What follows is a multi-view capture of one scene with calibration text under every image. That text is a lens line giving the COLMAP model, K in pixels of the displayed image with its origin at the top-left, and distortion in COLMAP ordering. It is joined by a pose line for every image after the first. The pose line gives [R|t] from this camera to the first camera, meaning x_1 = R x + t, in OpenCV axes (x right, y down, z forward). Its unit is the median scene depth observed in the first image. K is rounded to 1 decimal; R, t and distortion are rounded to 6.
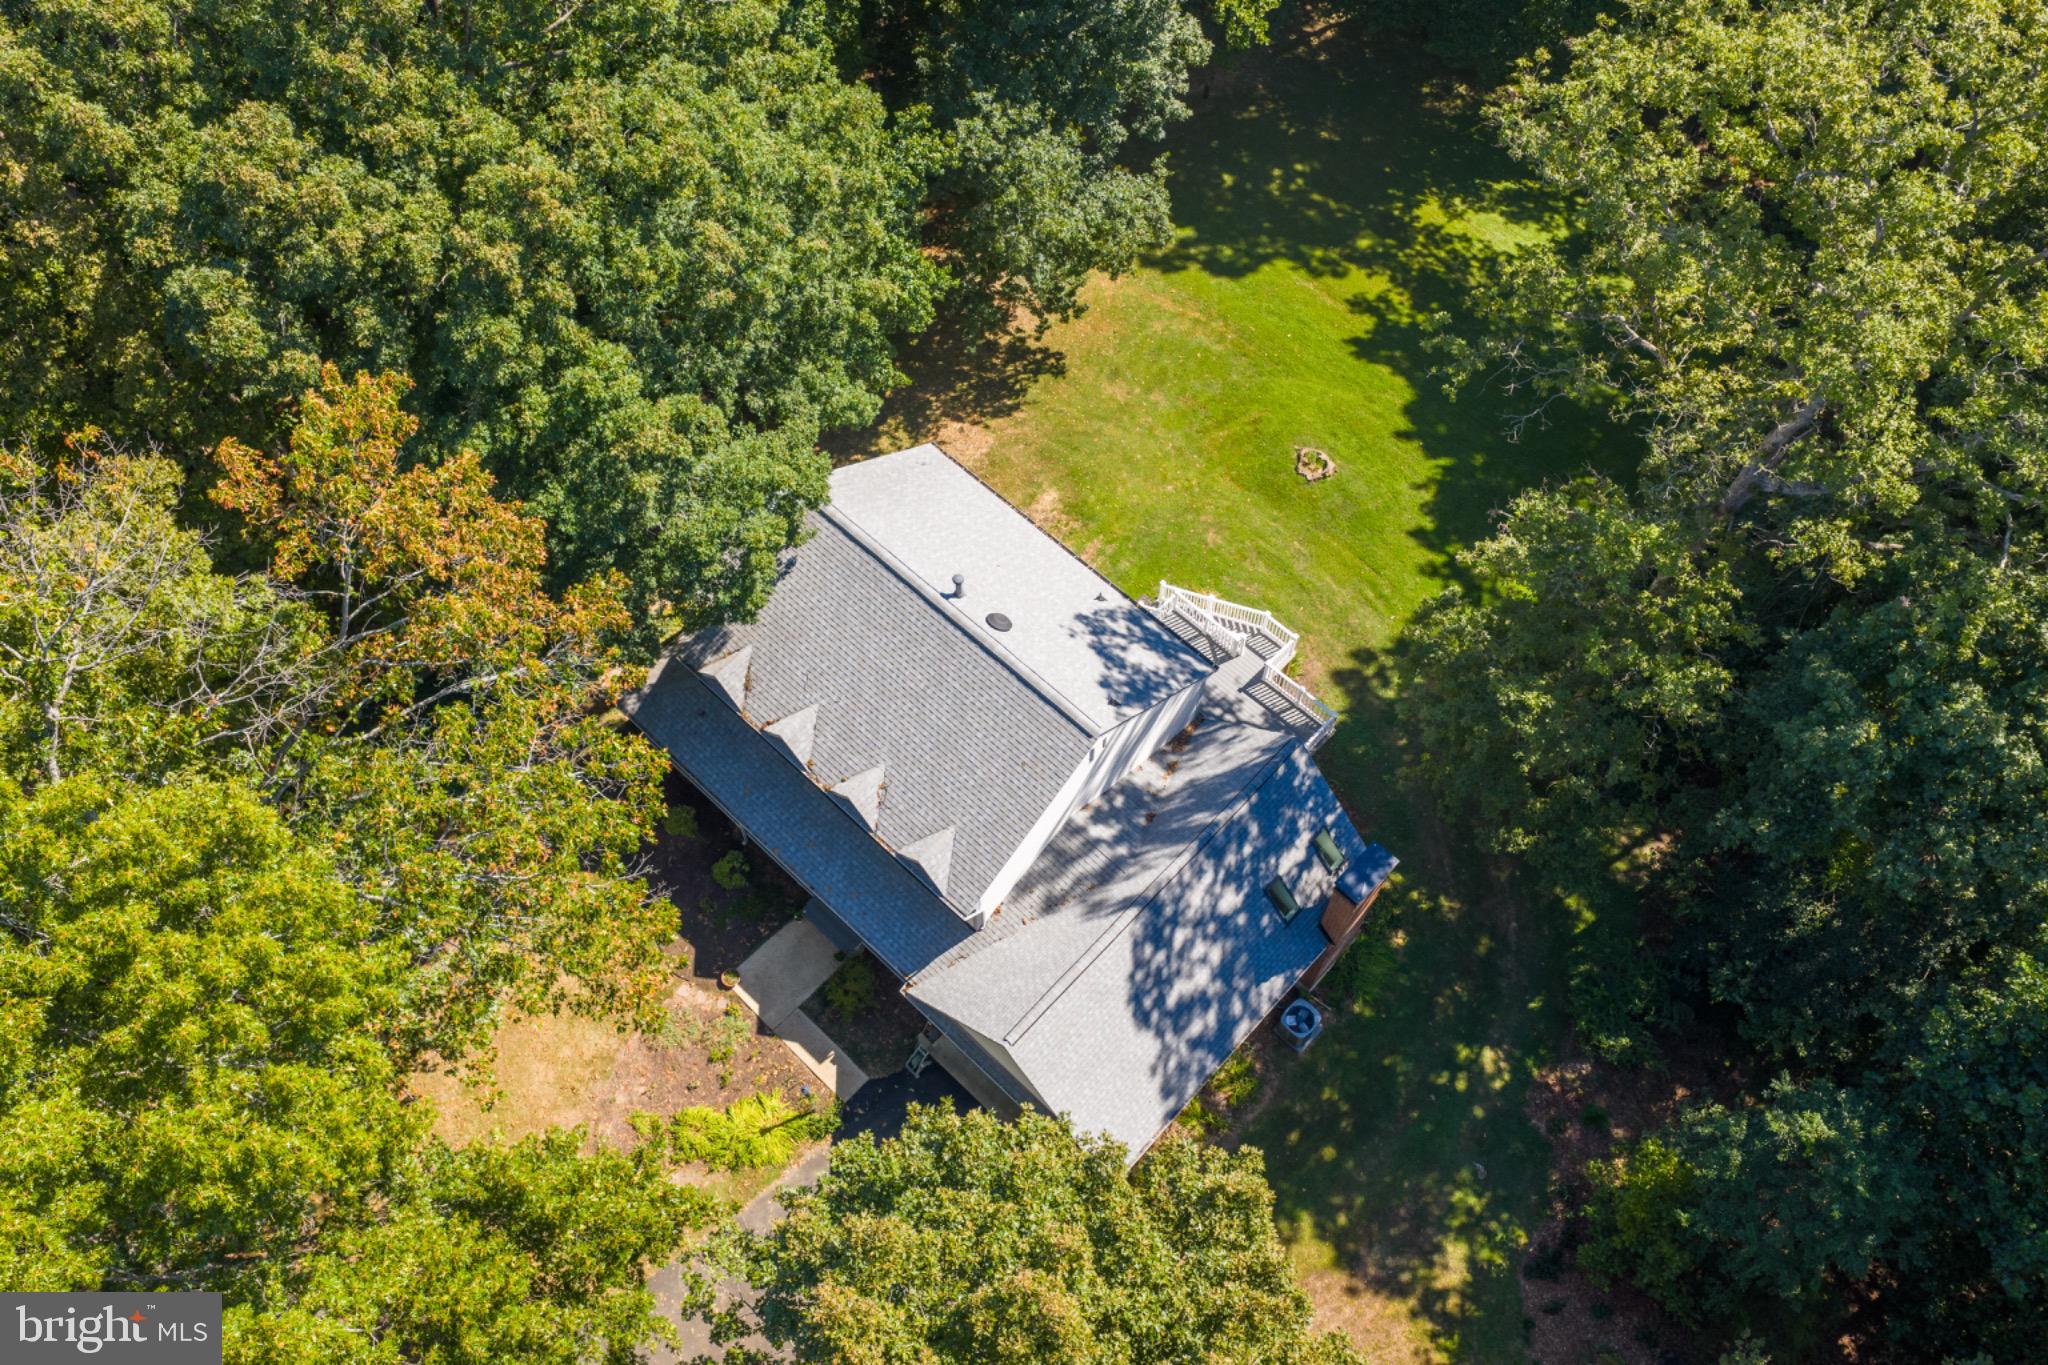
lens RADIAL K [[1694.8, 0, 1023.1], [0, 1694.8, 690.8], [0, 0, 1]] dist [0.009094, -0.009551]
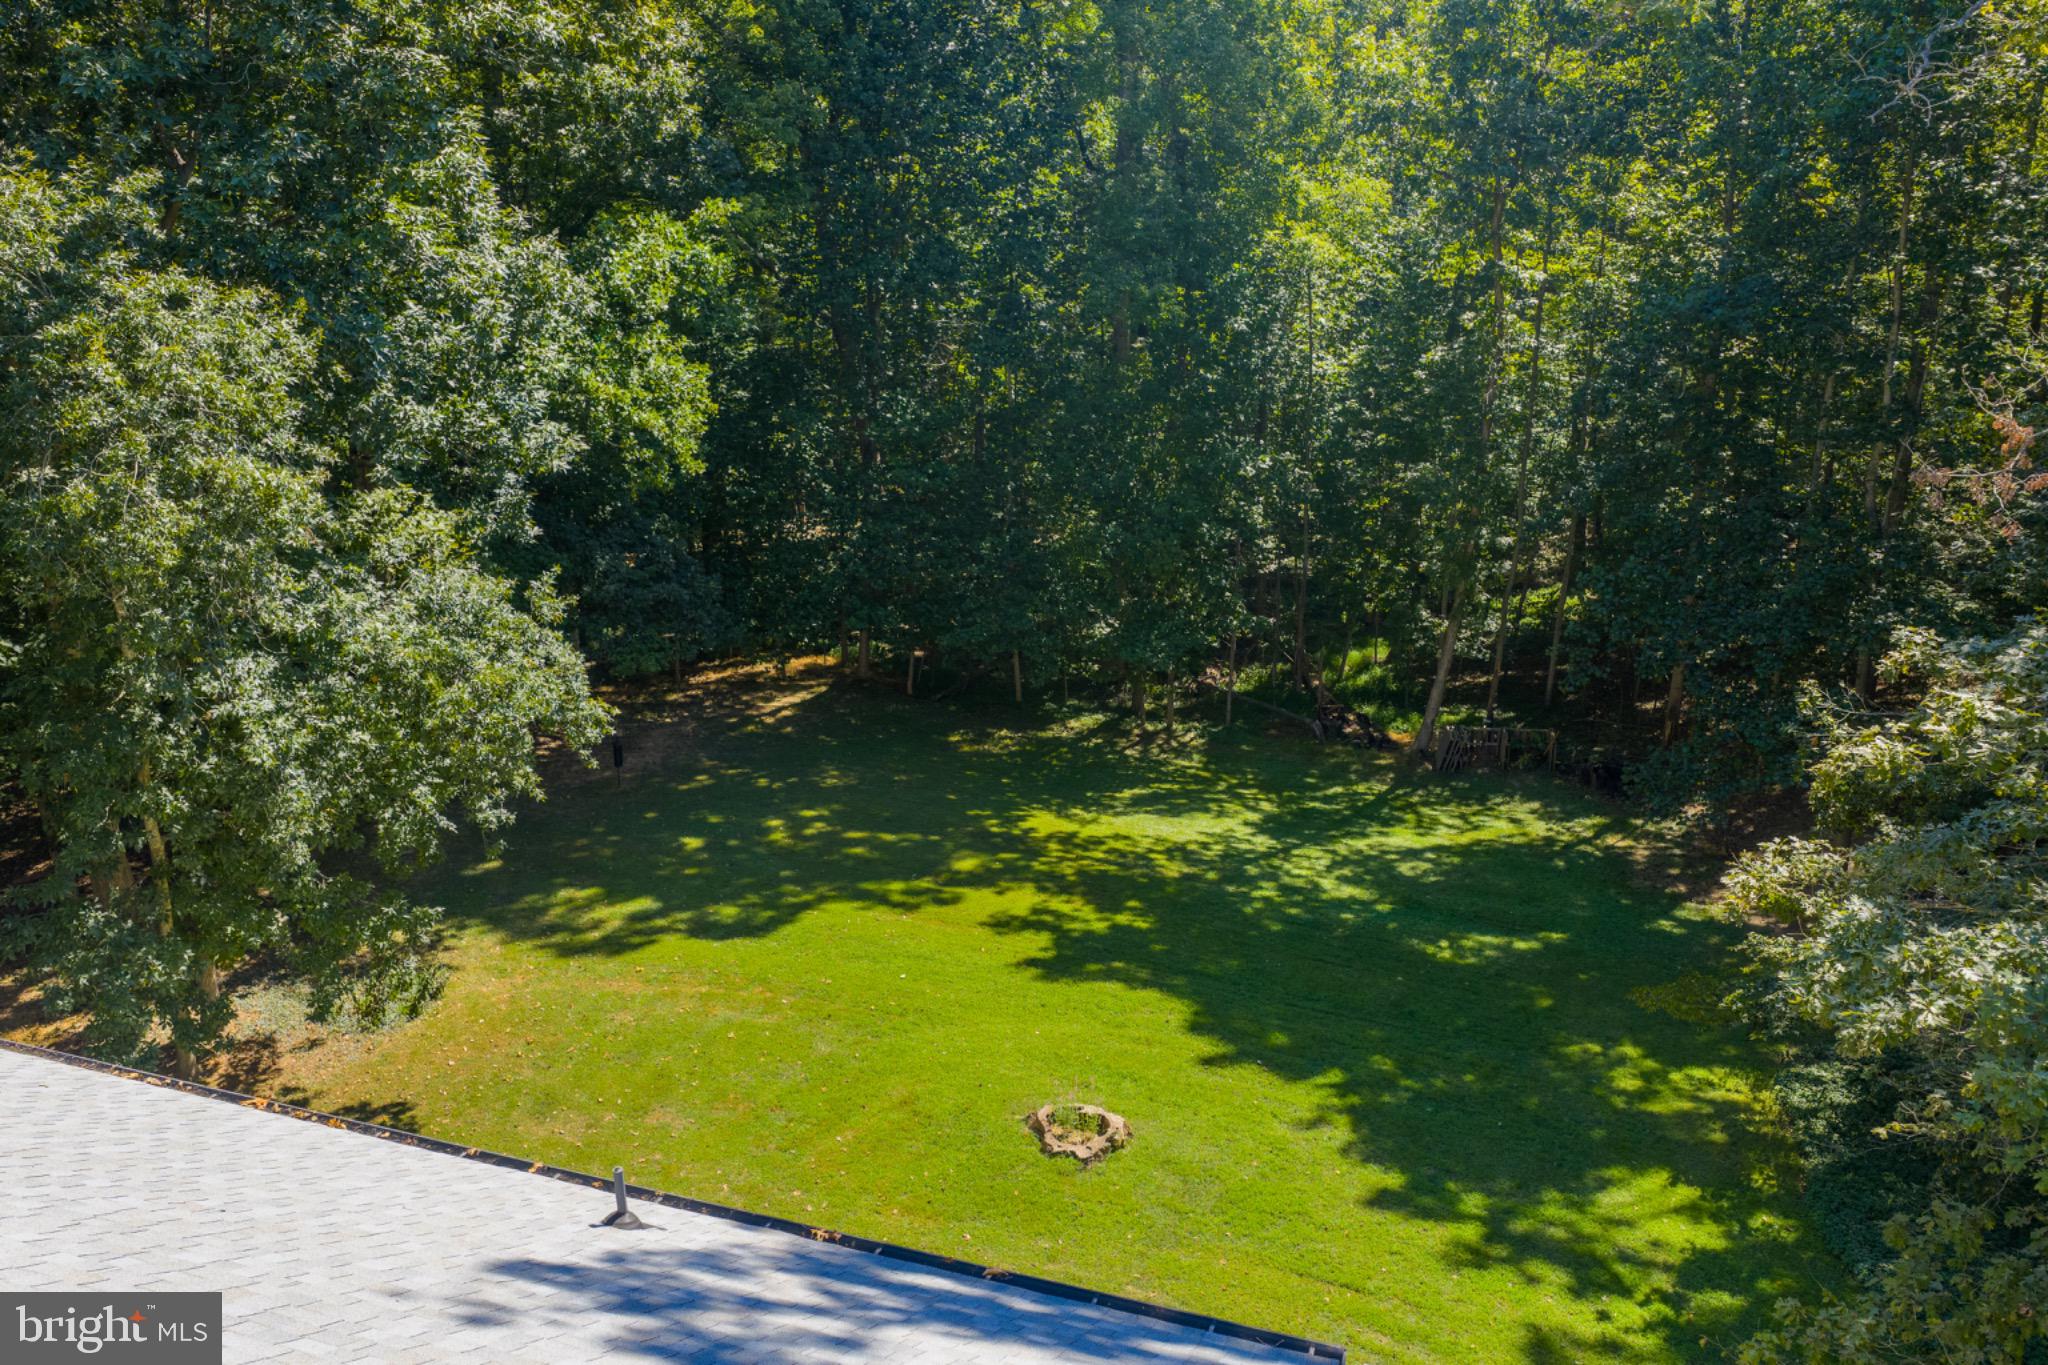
lens RADIAL K [[1694.8, 0, 1003.5], [0, 1694.8, 678.7], [0, 0, 1]] dist [0.009094, -0.009551]
pose [[0.914818, -0.159677, 0.370961, 0.026144], [0.363527, 0.725717, -0.584108, 0.026134], [-0.175944, 0.669207, 0.721946, 0.821495]]
